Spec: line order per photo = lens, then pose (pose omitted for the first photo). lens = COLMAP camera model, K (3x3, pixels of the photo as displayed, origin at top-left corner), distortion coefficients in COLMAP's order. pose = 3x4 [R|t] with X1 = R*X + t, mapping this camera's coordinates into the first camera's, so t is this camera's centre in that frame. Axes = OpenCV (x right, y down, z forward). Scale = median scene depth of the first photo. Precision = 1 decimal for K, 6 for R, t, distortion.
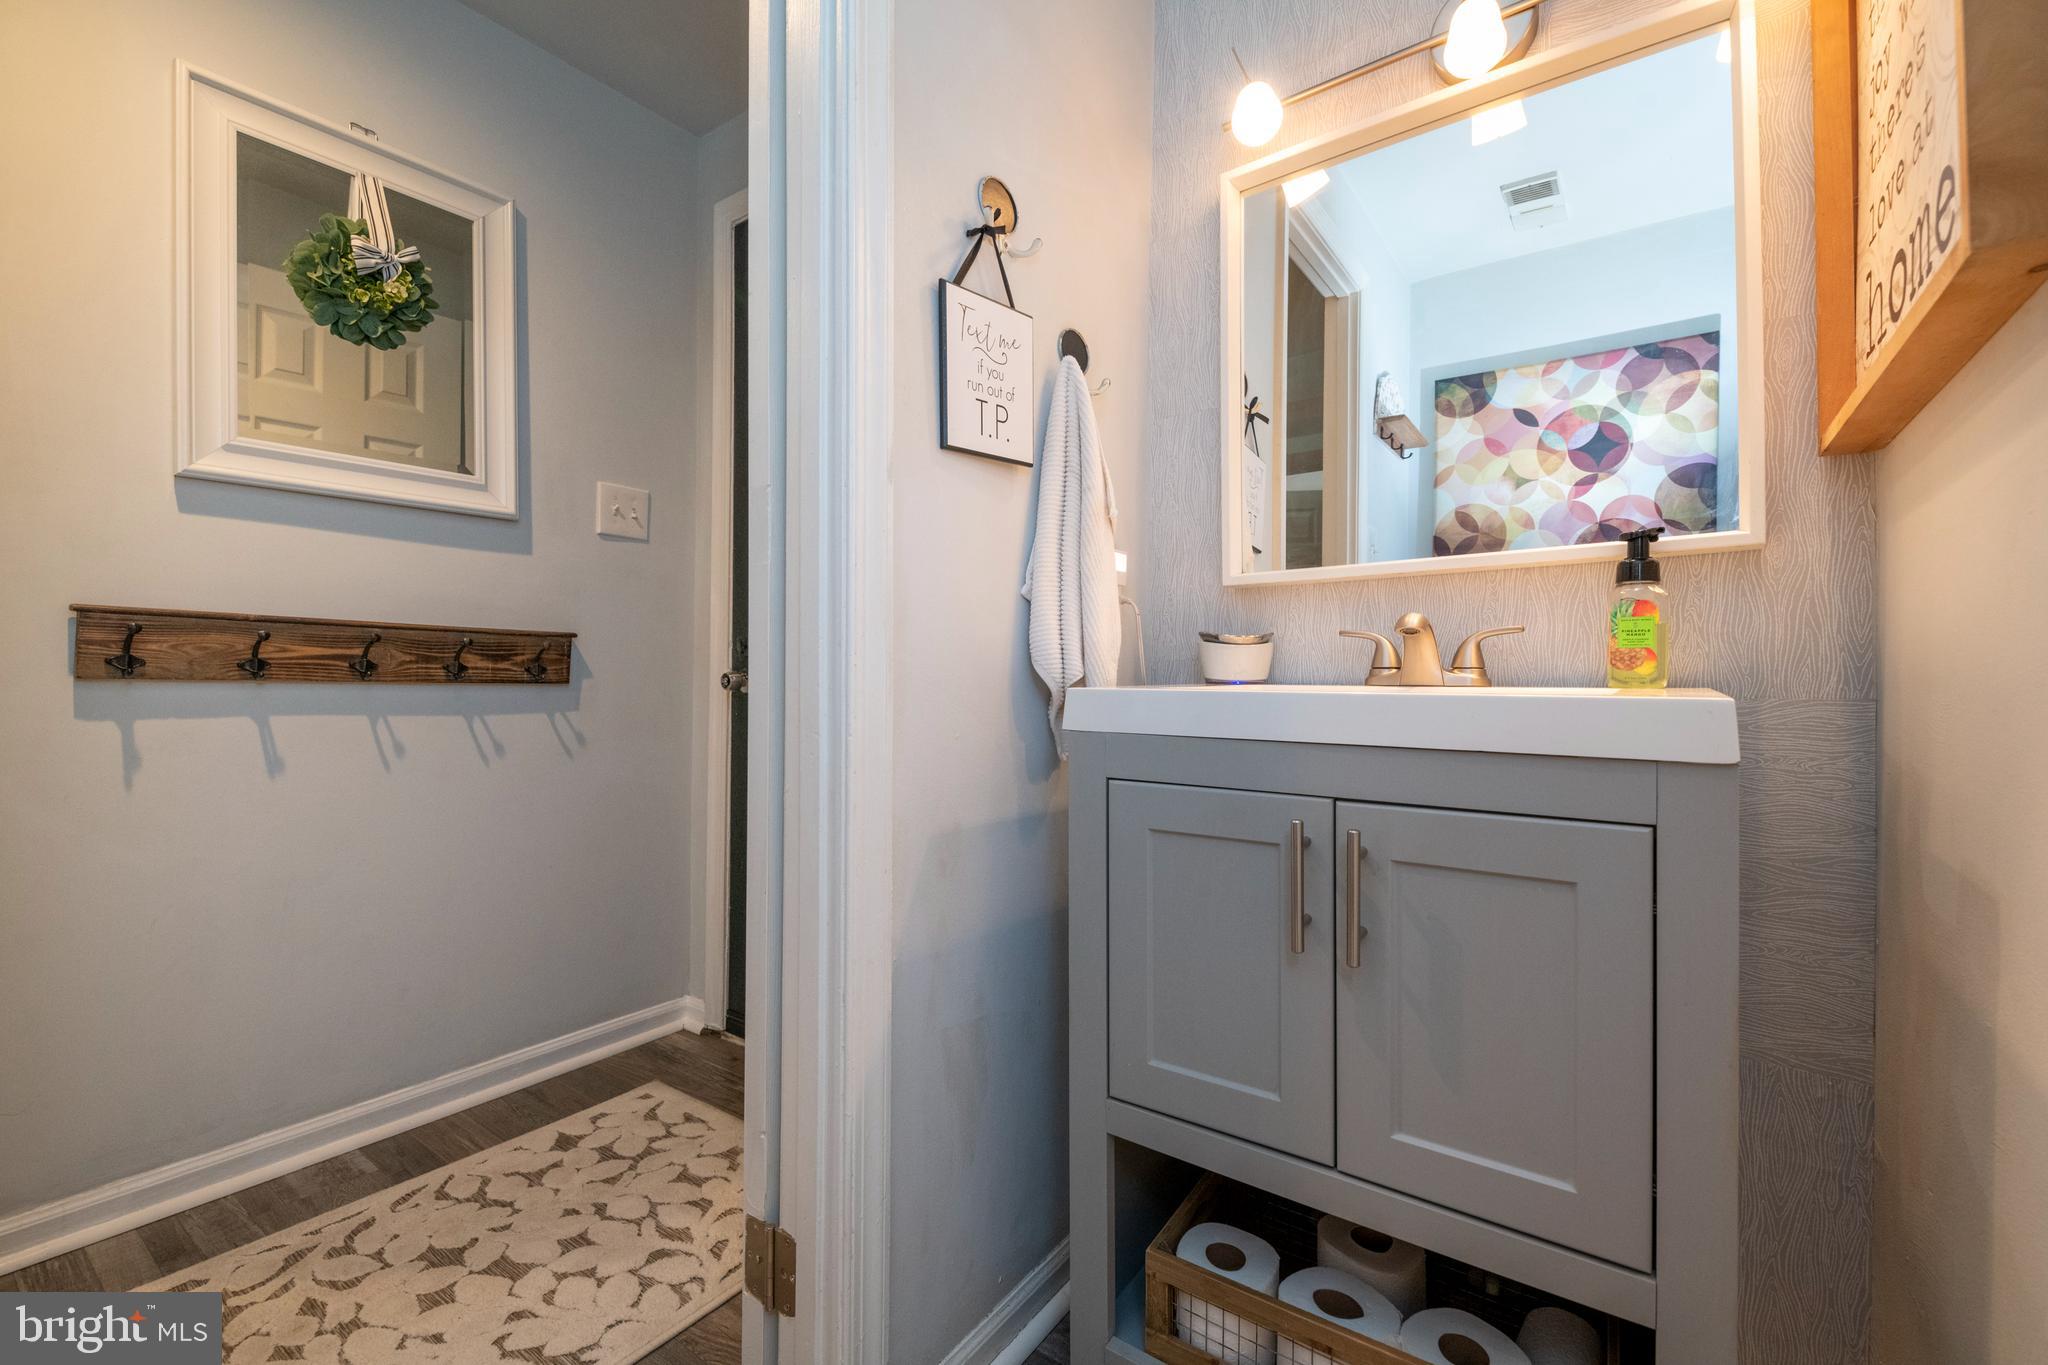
lens RADIAL K [[869.3, 0, 1023.3], [0, 869.3, 672.8], [0, 0, 1]] dist [0.005033, -0.006133]
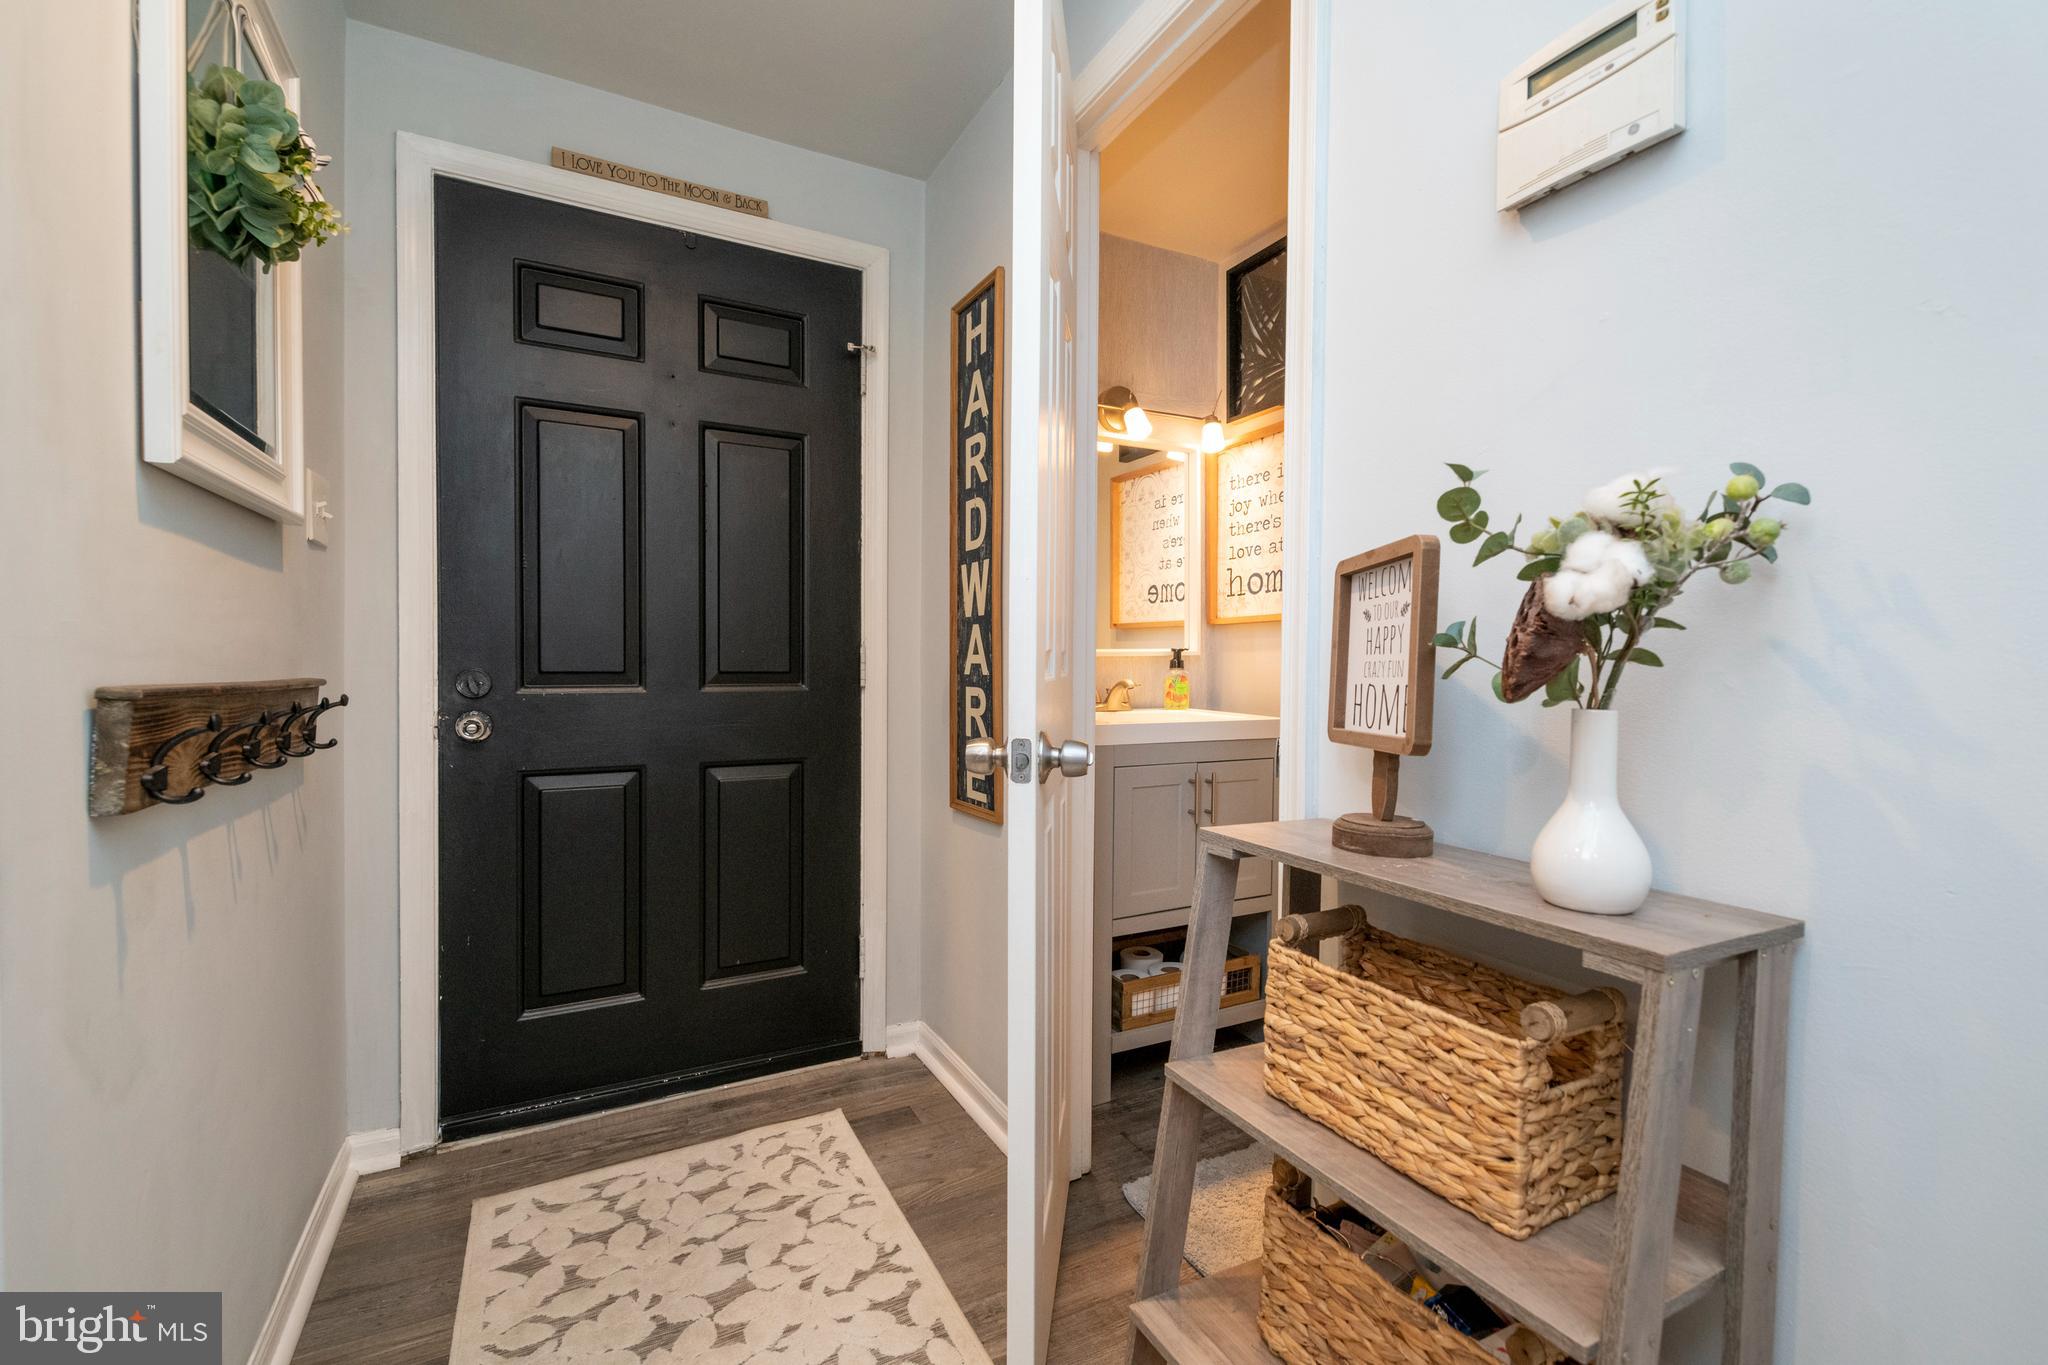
lens RADIAL K [[869.3, 0, 1037.9], [0, 869.3, 680.5], [0, 0, 1]] dist [0.005033, -0.006133]
pose [[0.431963, -0.021646, 0.901631, -0.862771], [-0.009090, 0.999557, 0.028352, -0.066074], [-0.901845, -0.020443, 0.431575, 0.130029]]
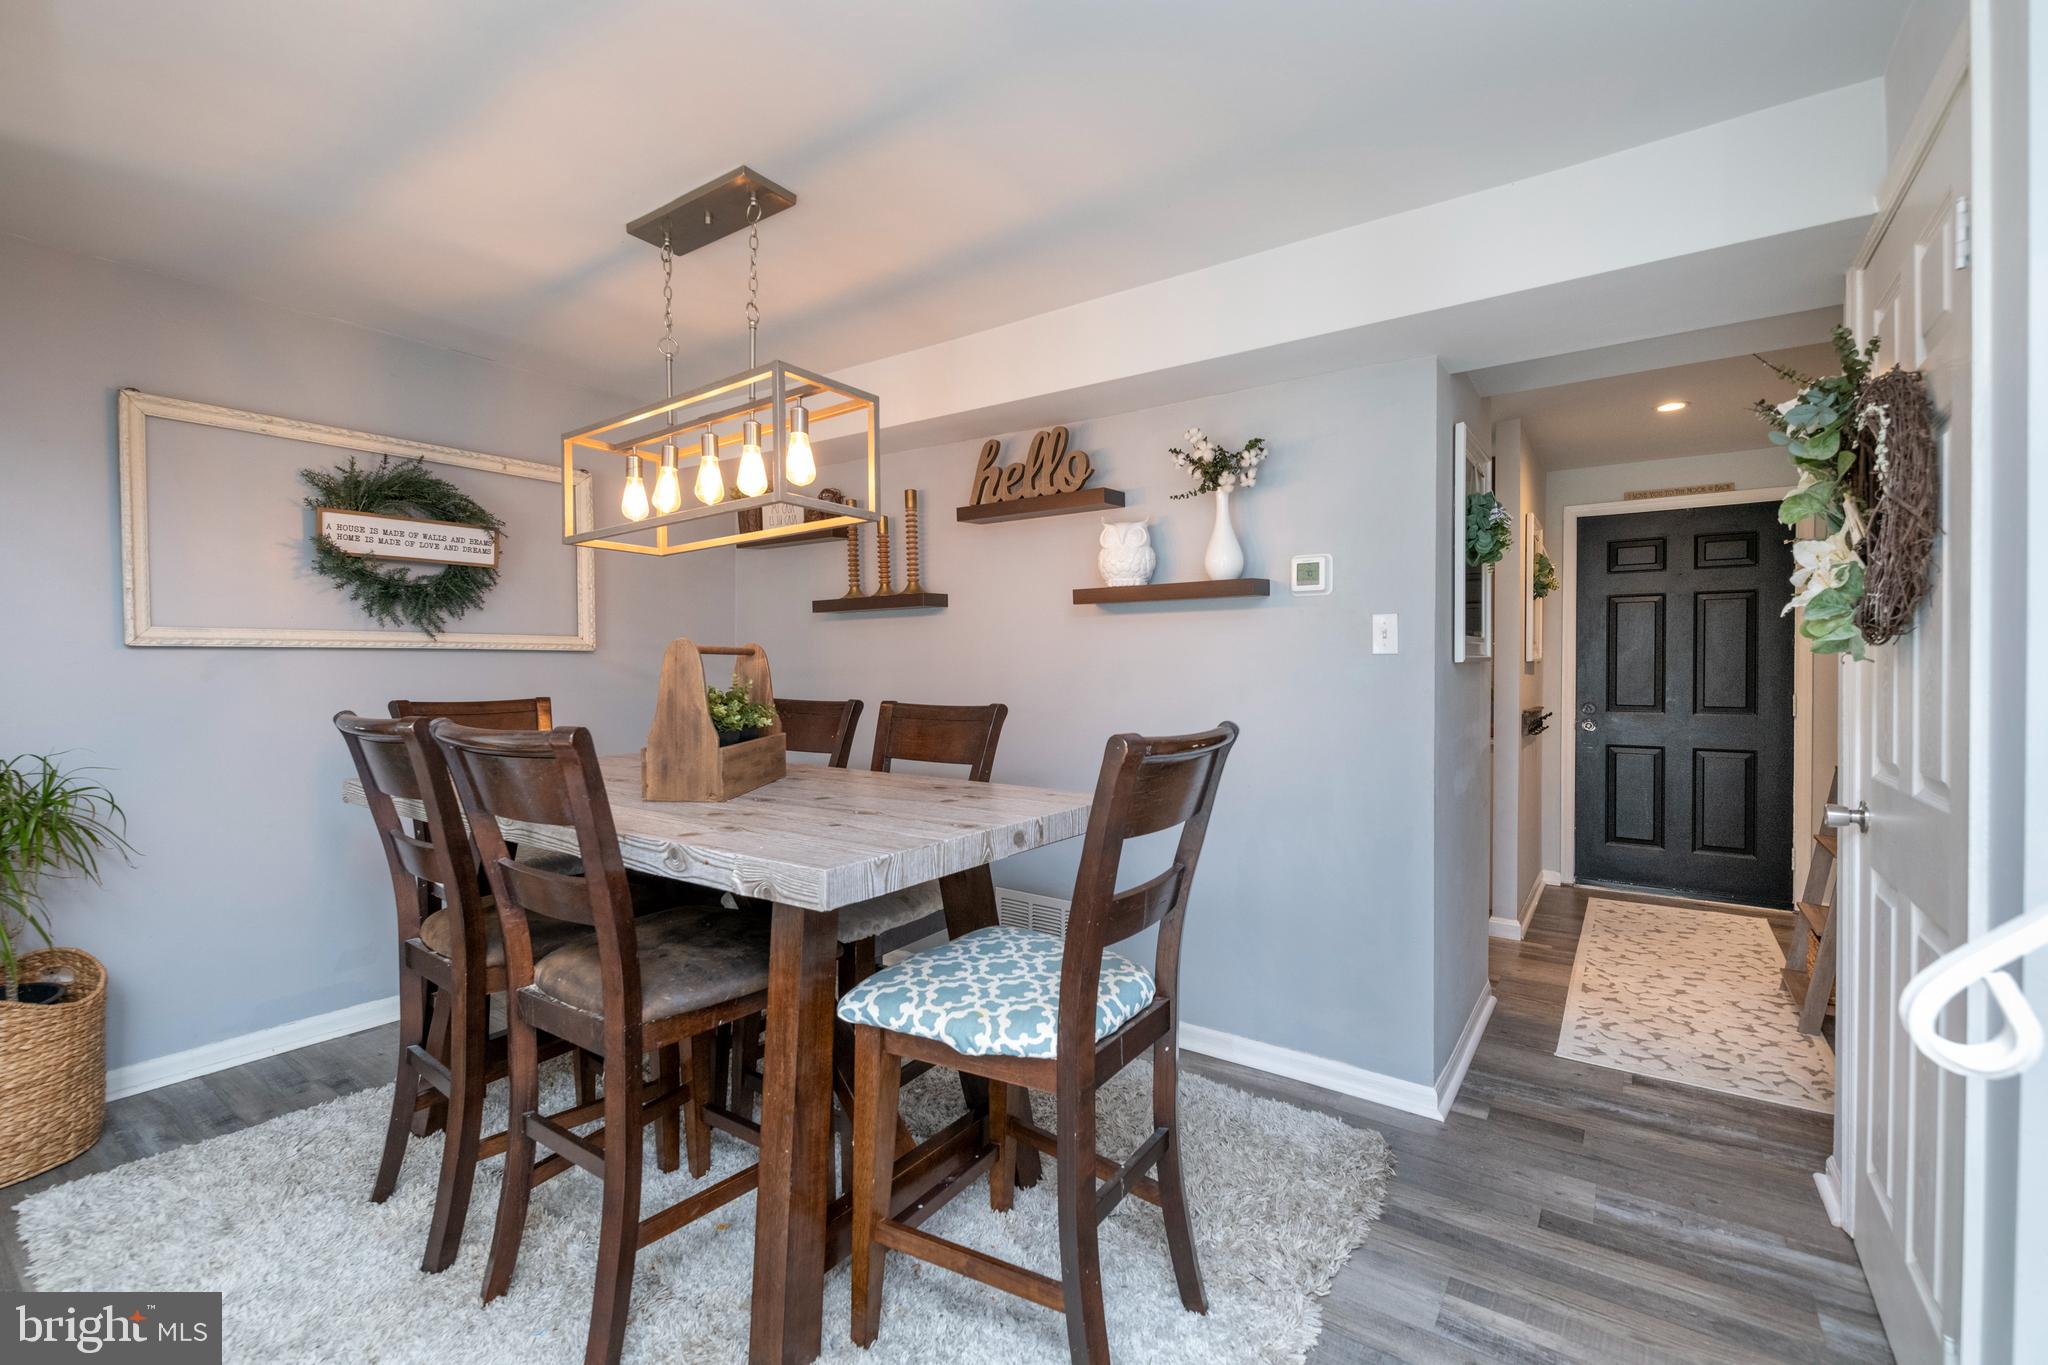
lens RADIAL K [[869.3, 0, 1051.6], [0, 869.3, 676.0], [0, 0, 1]] dist [0.005033, -0.006133]
pose [[0.999609, 0.009027, 0.026464, -1.561923], [-0.009219, 0.999932, 0.007138, -0.112947], [-0.026397, -0.007379, 0.999624, -0.892439]]
